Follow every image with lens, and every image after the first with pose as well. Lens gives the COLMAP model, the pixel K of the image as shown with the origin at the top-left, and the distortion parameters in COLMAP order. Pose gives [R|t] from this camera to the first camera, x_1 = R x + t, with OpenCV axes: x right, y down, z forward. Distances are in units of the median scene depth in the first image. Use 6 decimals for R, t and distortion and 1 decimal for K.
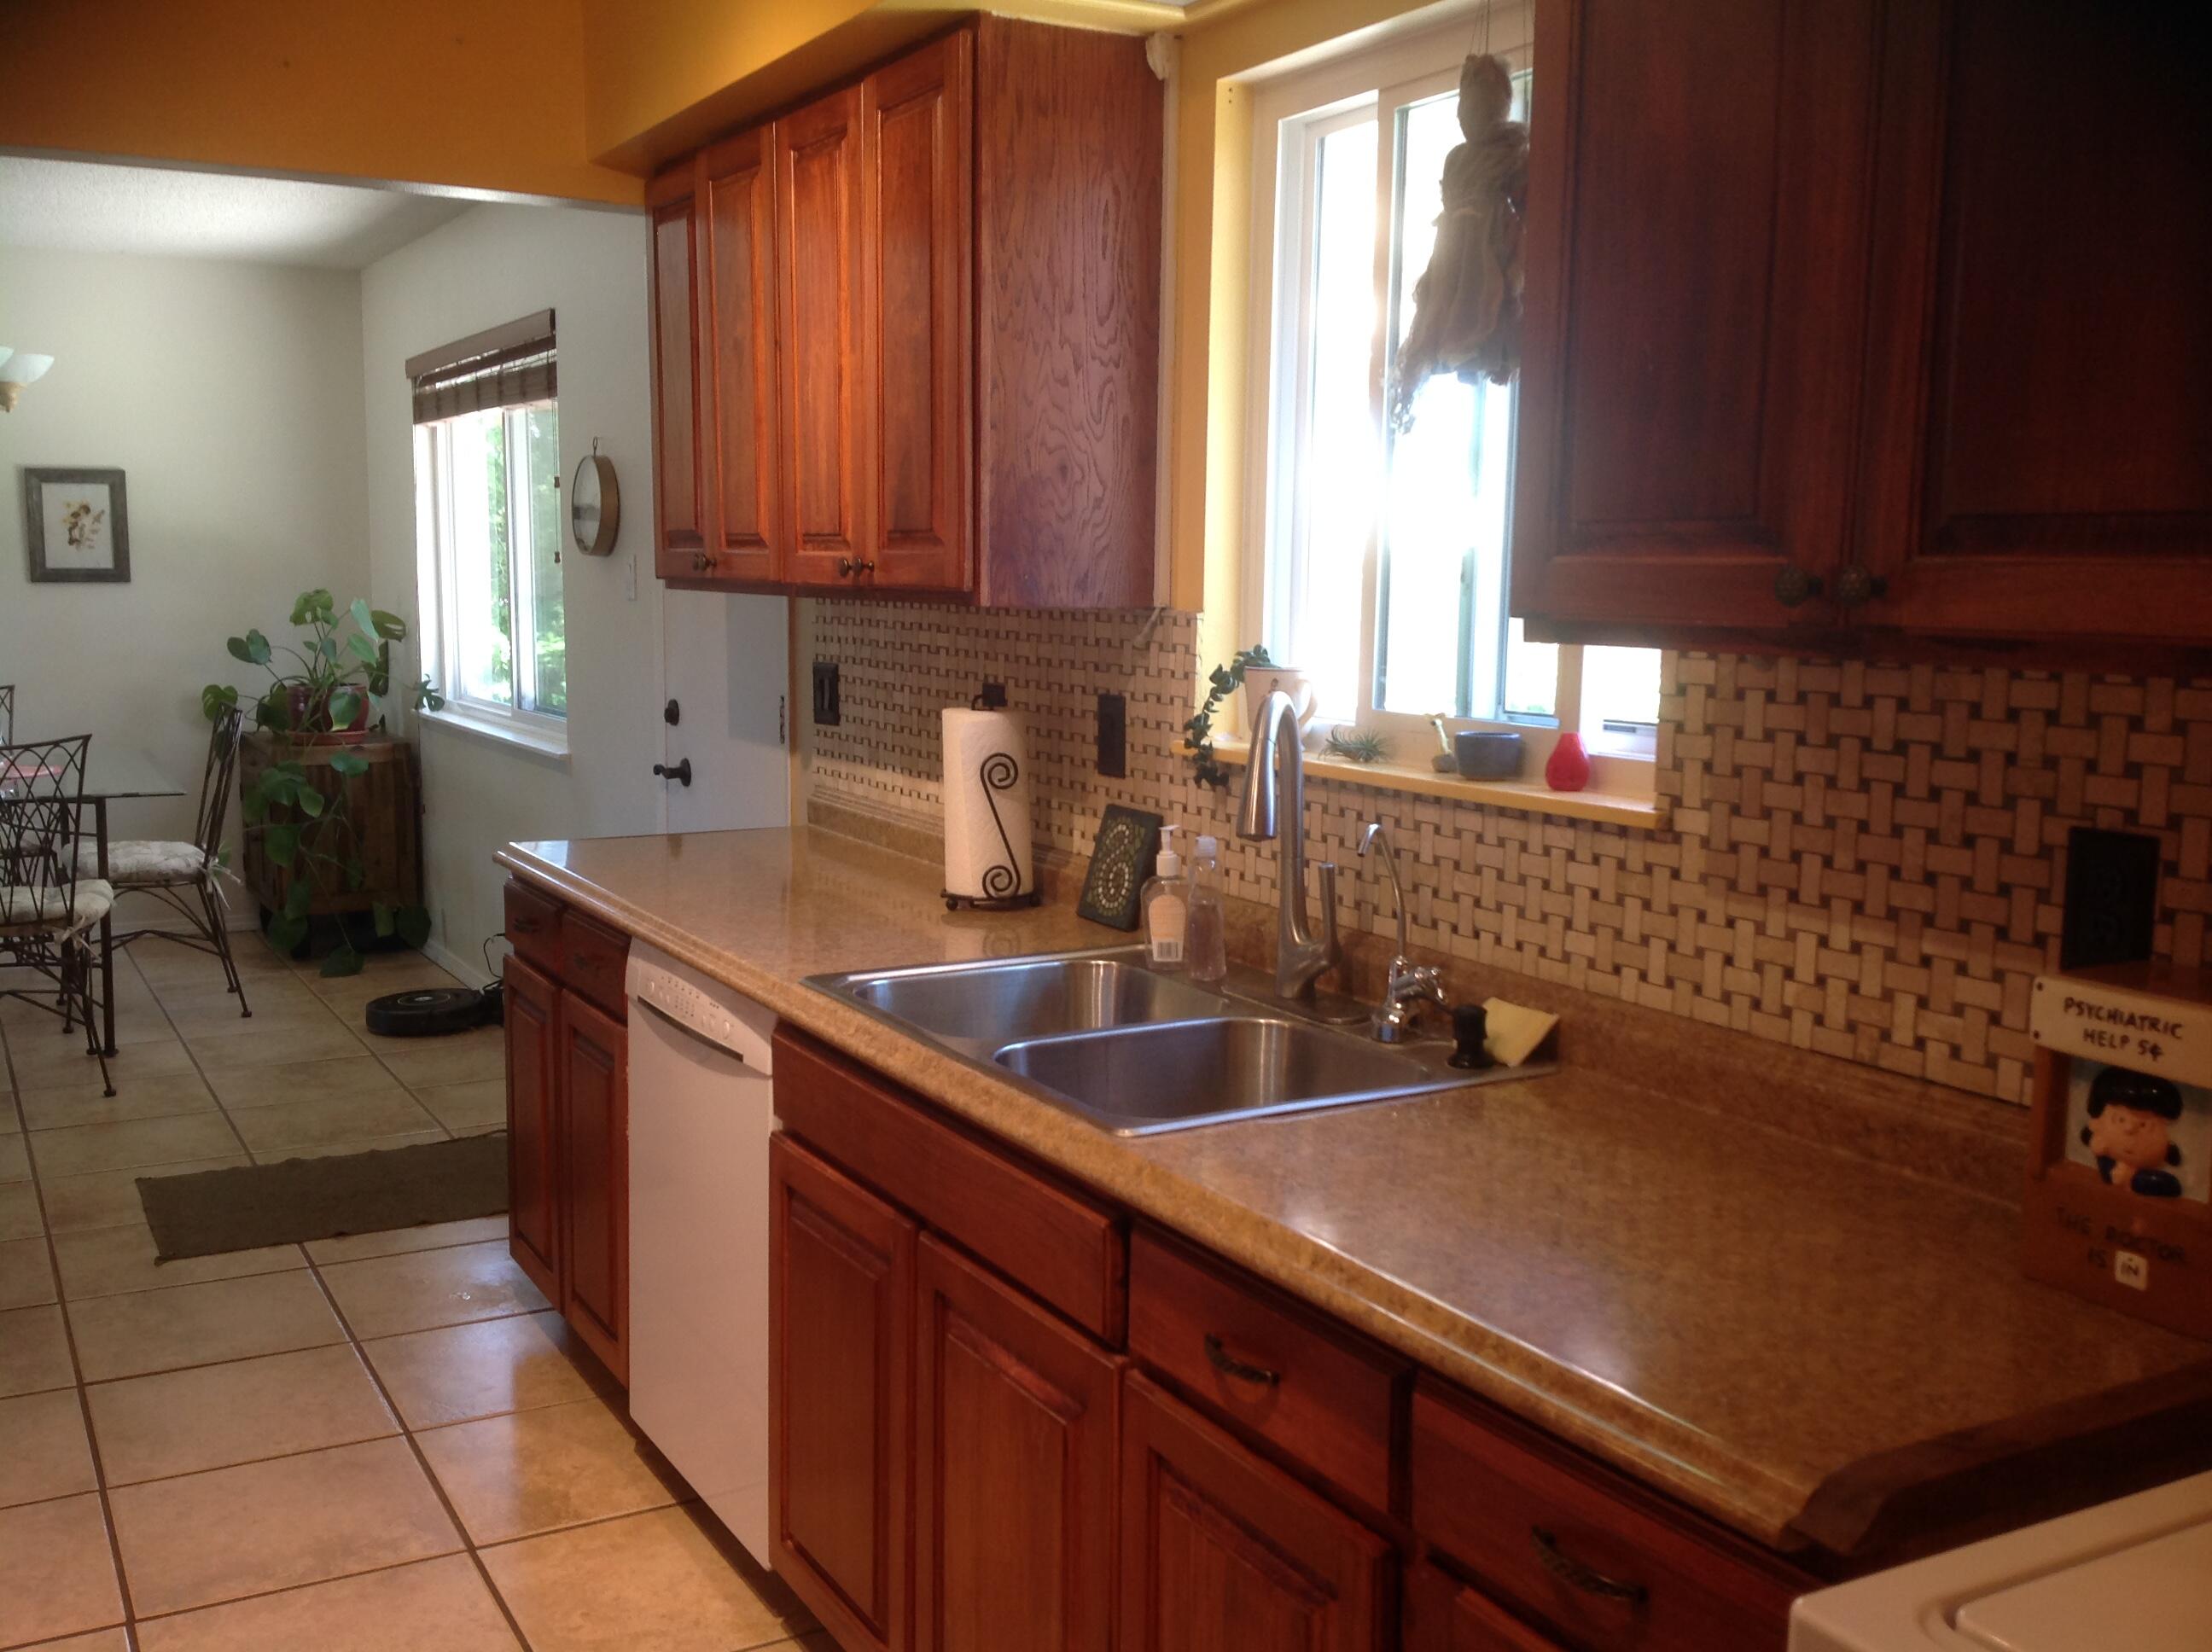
lens RADIAL K [[2112.1, 0, 1113.7], [0, 2112.1, 838.5], [0, 0, 1]] dist [0.022119, 0.000000]
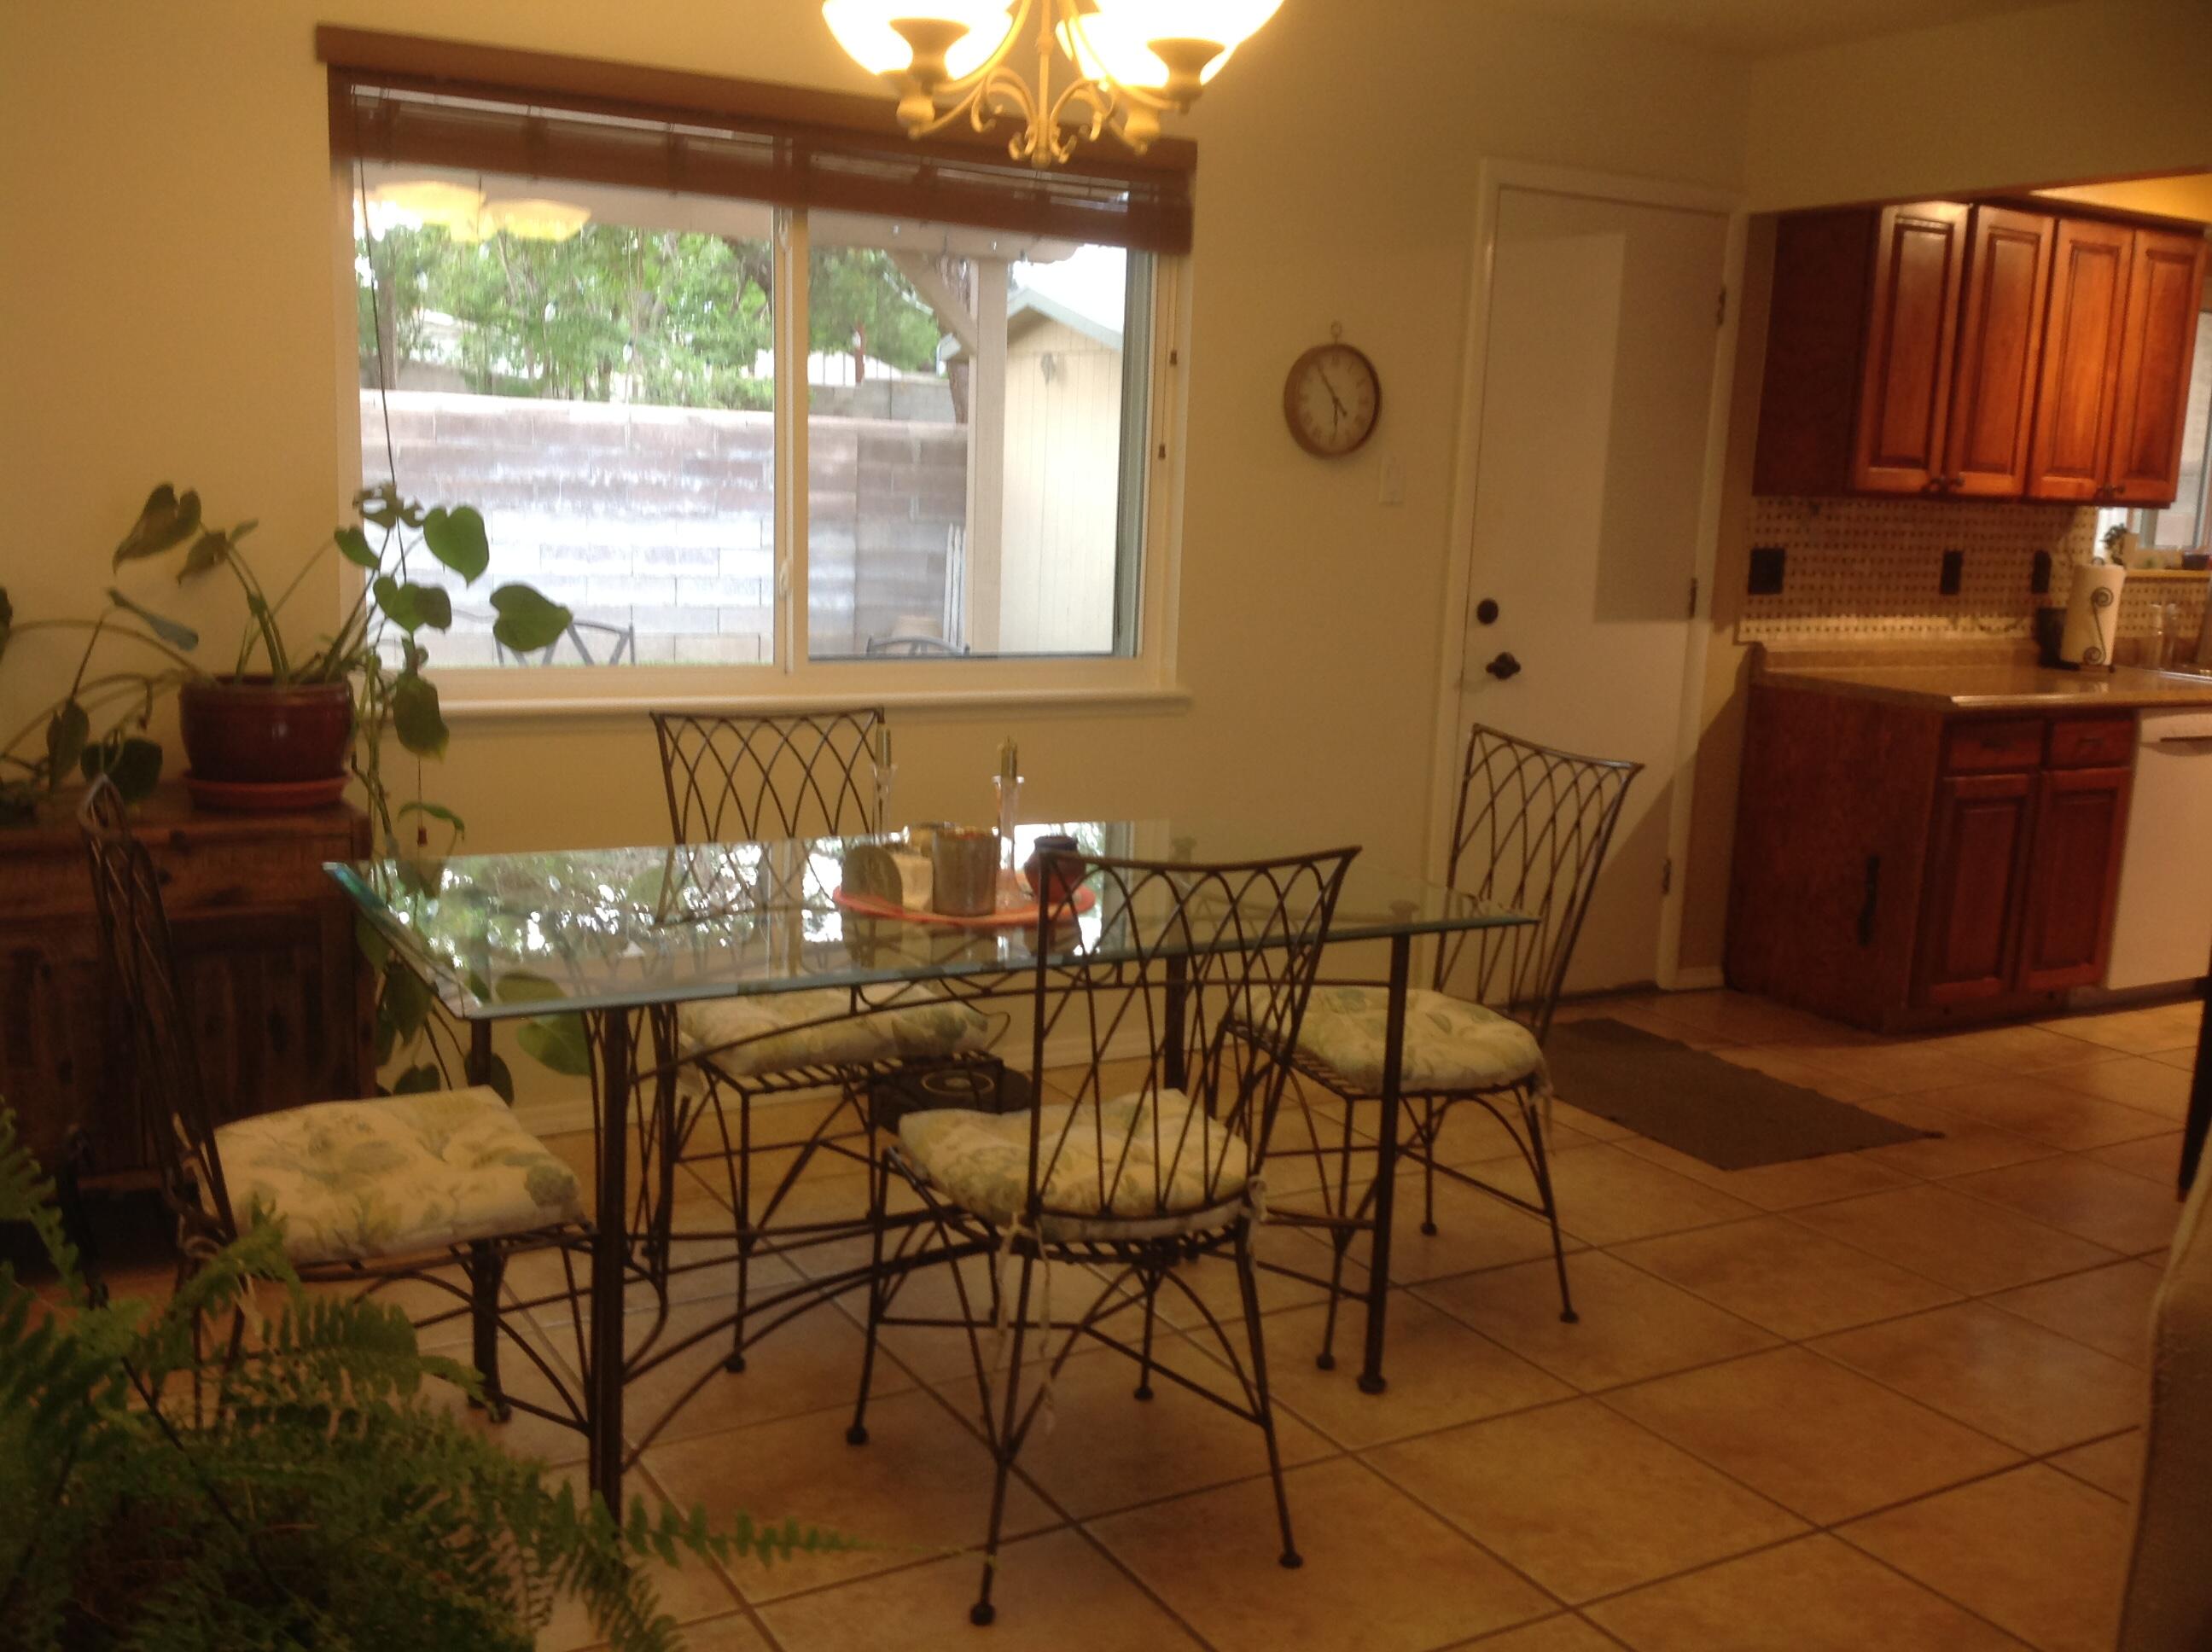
lens RADIAL K [[2112.1, 0, 1109.5], [0, 2112.1, 835.1], [0, 0, 1]] dist [0.022119, 0.000000]
pose [[-0.017245, -0.176126, 0.984216, -1.021819], [0.097125, 0.979413, 0.176969, -0.125809], [-0.995123, 0.098644, 0.000217, 0.978035]]
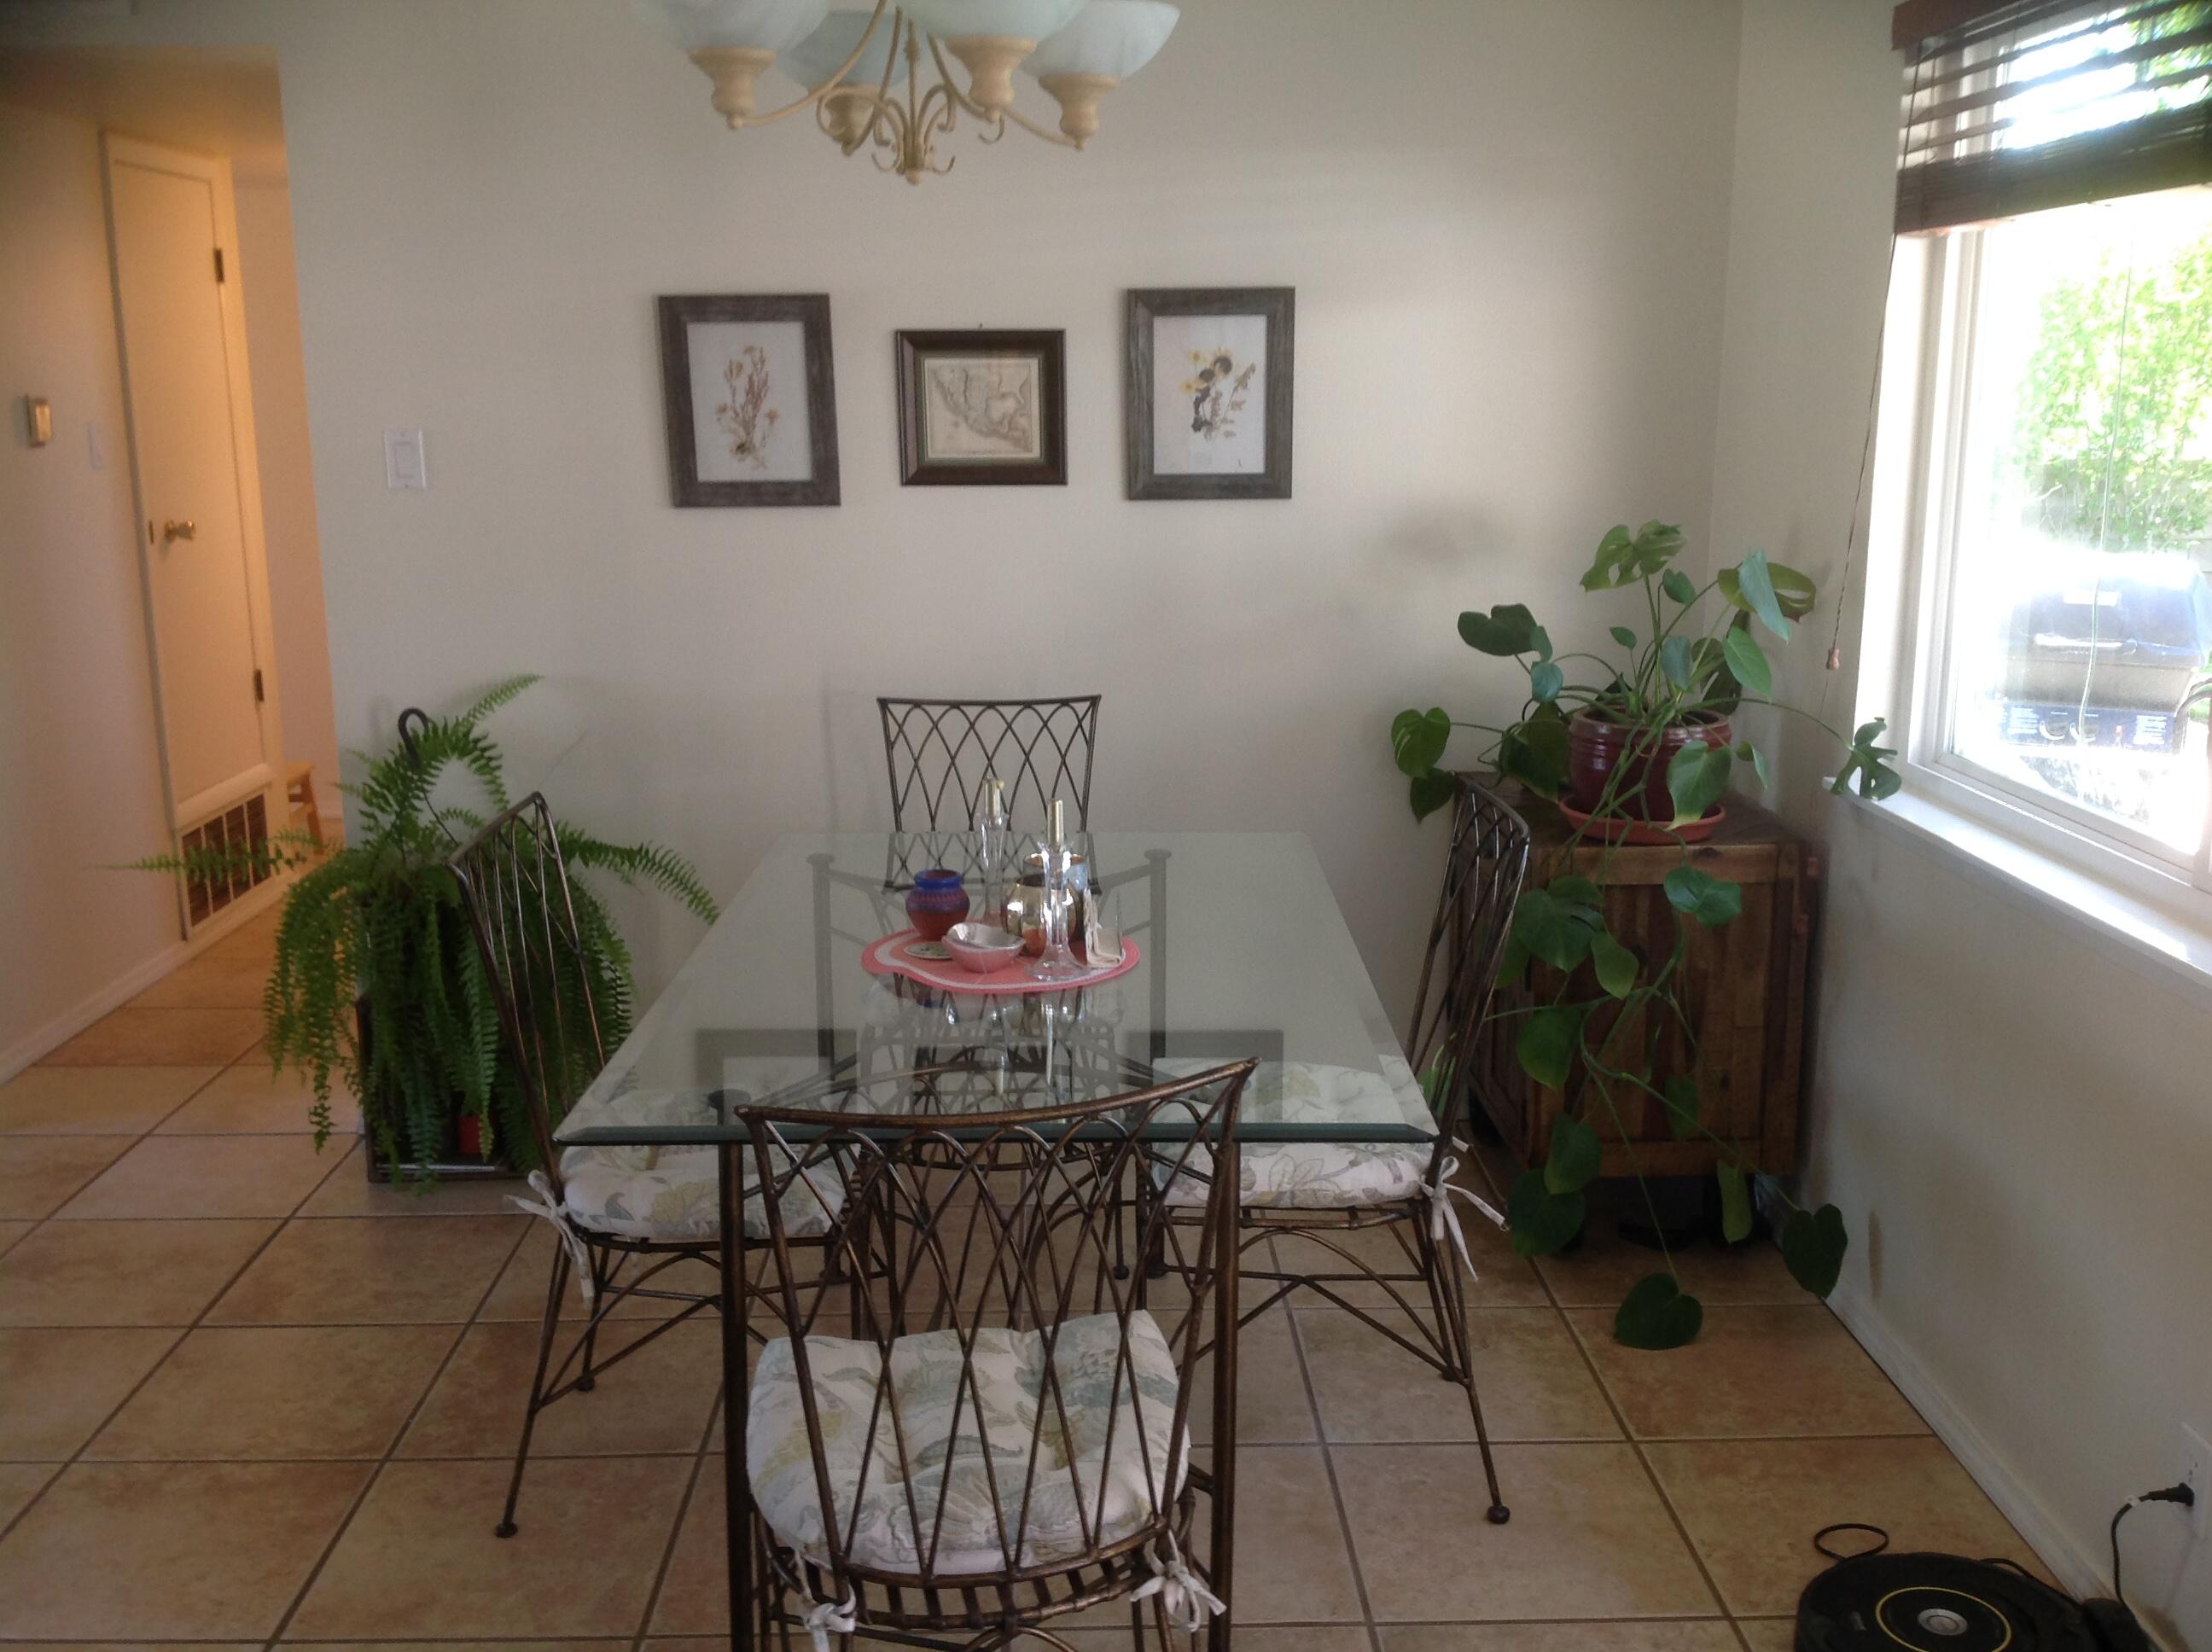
lens RADIAL K [[2112.1, 0, 1110.5], [0, 2112.1, 845.9], [0, 0, 1]] dist [0.022119, 0.000000]
pose [[0.880809, 0.081908, -0.466333, -0.320507], [-0.045246, 0.994977, 0.089299, -0.102961], [0.471304, -0.057556, 0.880091, 0.652455]]
